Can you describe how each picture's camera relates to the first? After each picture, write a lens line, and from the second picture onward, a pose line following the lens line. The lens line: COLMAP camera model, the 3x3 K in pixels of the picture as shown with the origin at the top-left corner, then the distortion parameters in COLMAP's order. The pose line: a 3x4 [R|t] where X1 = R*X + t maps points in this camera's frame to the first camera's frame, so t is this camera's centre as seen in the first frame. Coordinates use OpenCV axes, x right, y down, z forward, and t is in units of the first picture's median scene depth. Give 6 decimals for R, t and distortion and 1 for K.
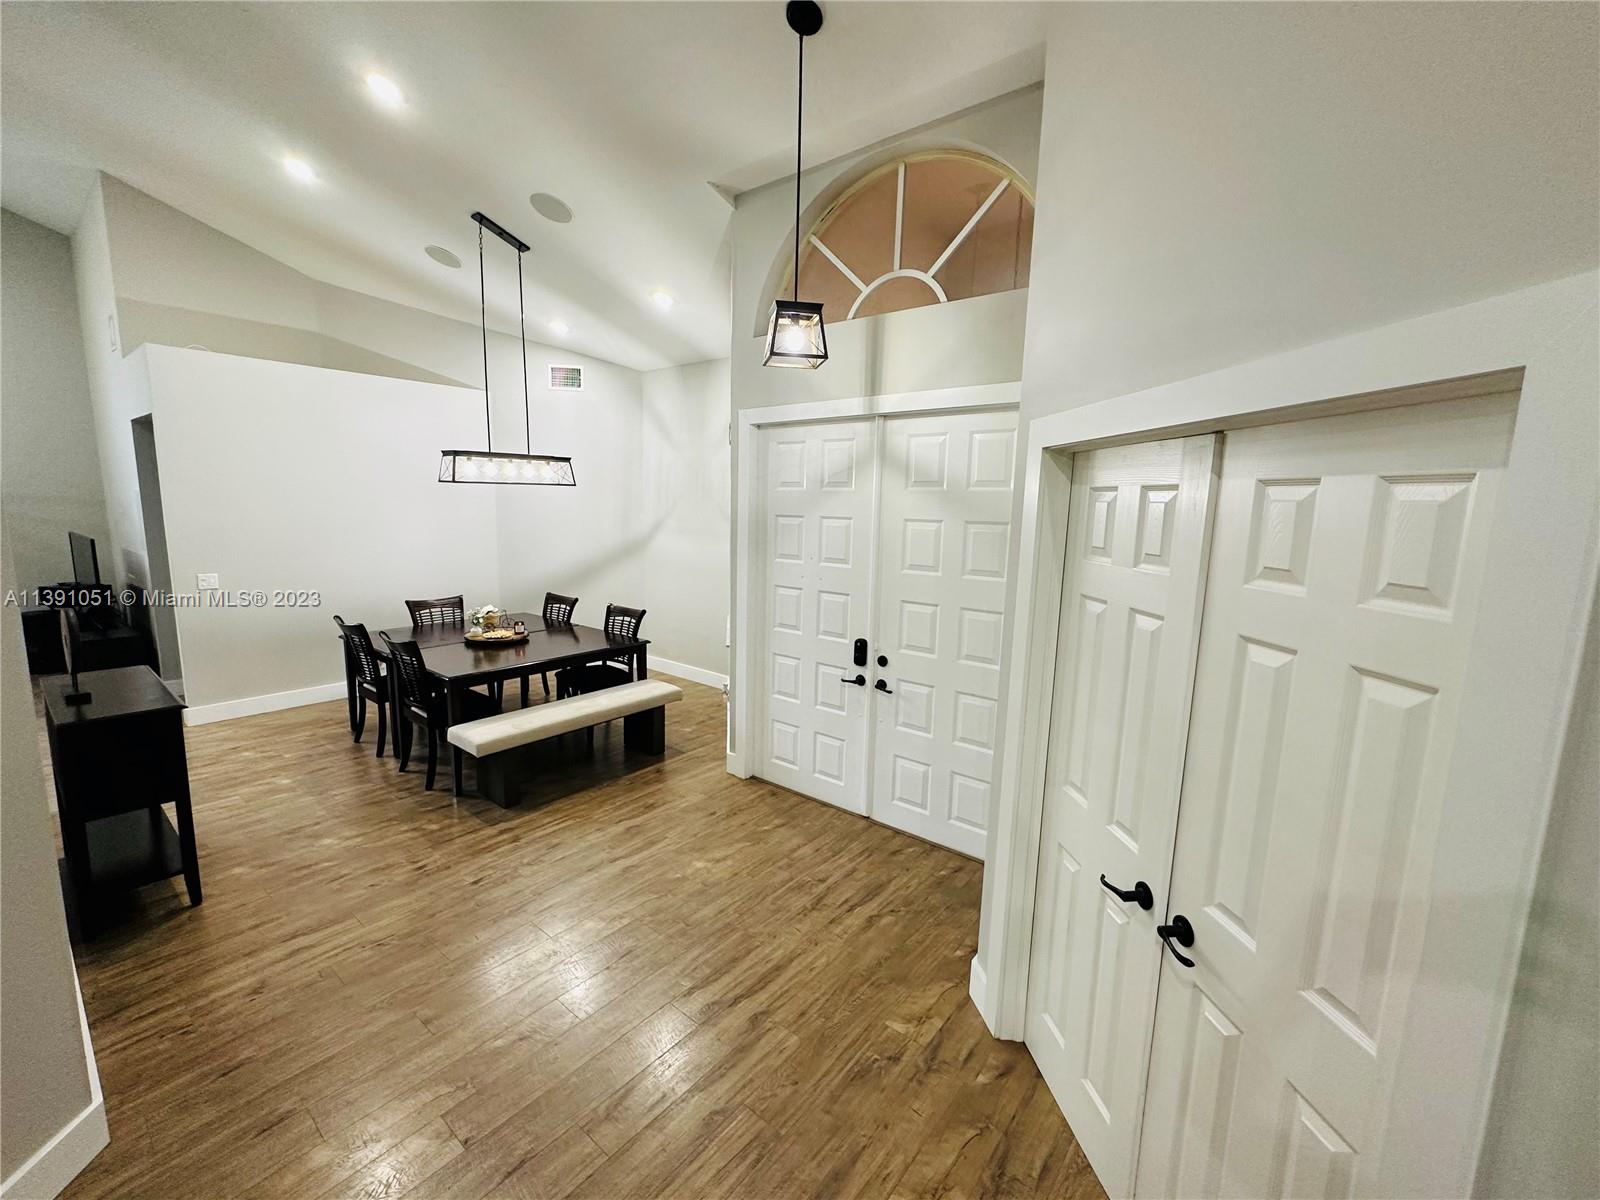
lens RADIAL K [[658.5, 0, 798.4], [0, 658.5, 600.4], [0, 0, 1]] dist [-0.011397, 0.000069]
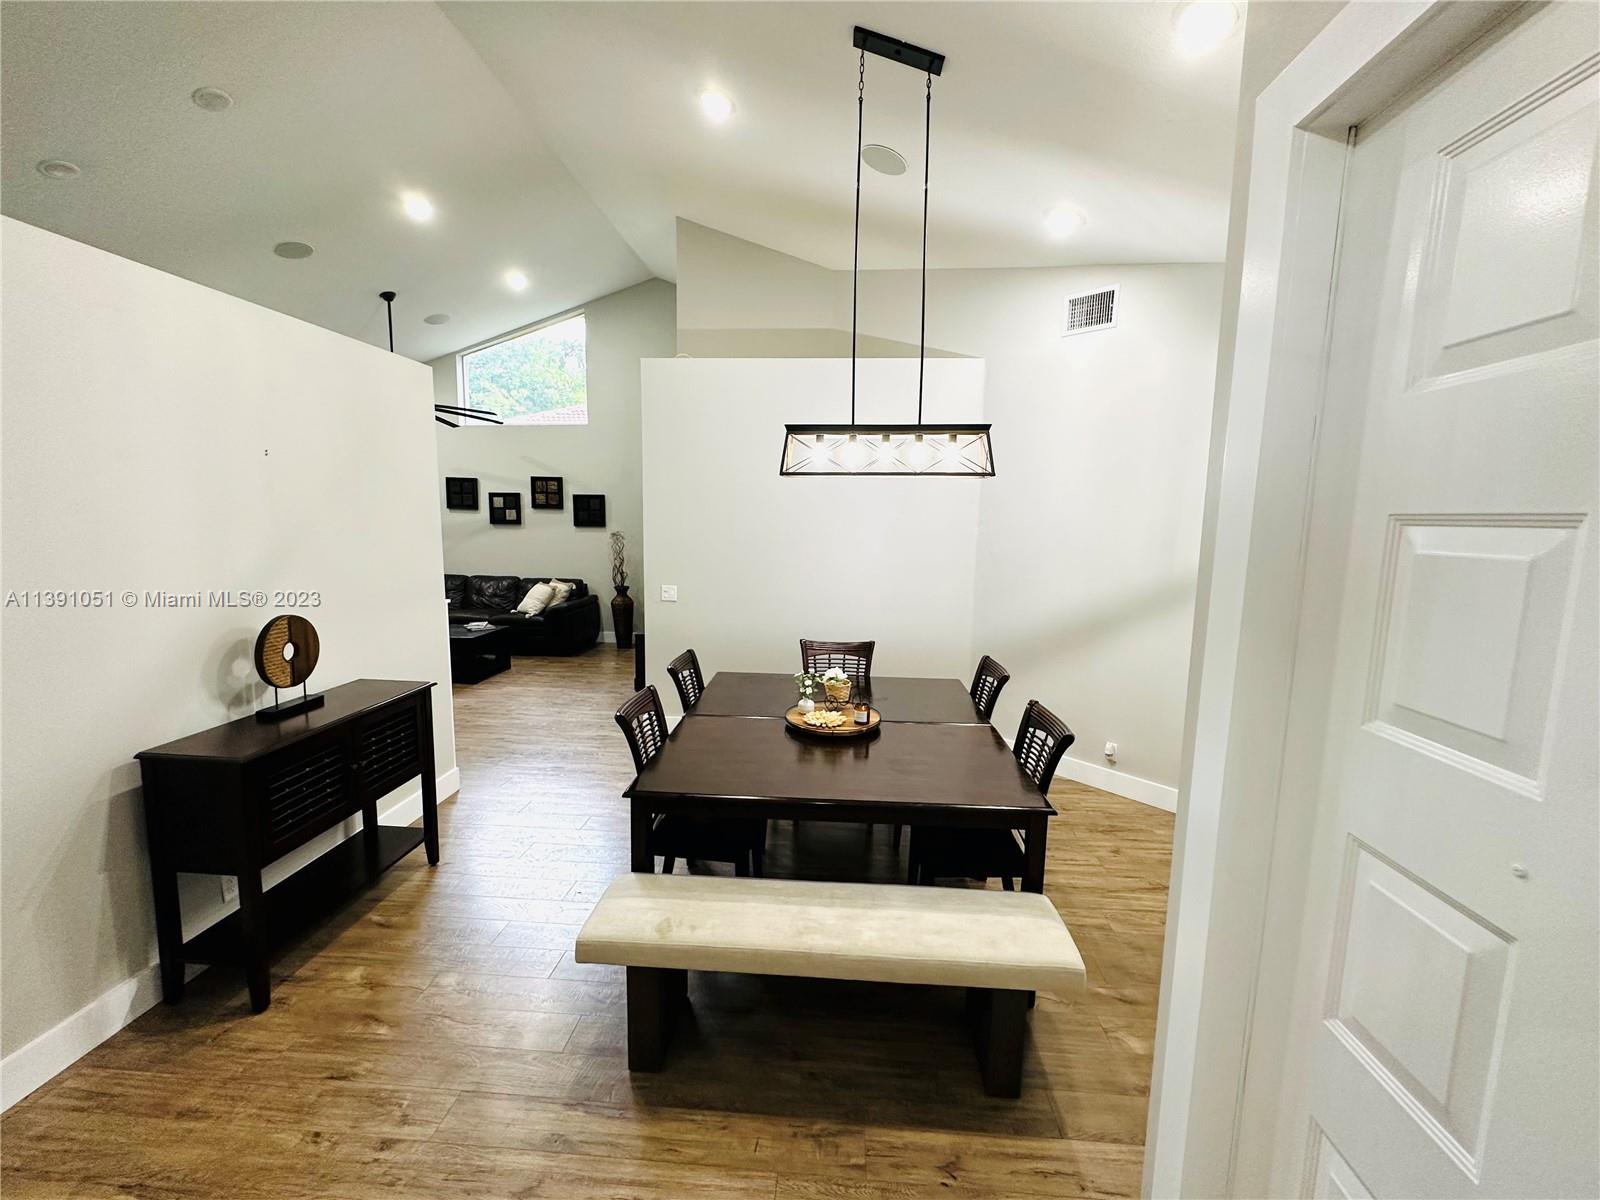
lens RADIAL K [[658.5, 0, 802.7], [0, 658.5, 601.5], [0, 0, 1]] dist [-0.011397, 0.000069]
pose [[0.581769, 0.095004, -0.807787, 0.019464], [-0.125779, 0.991716, 0.026050, -0.072018], [0.803570, 0.086447, 0.588899, 0.617748]]
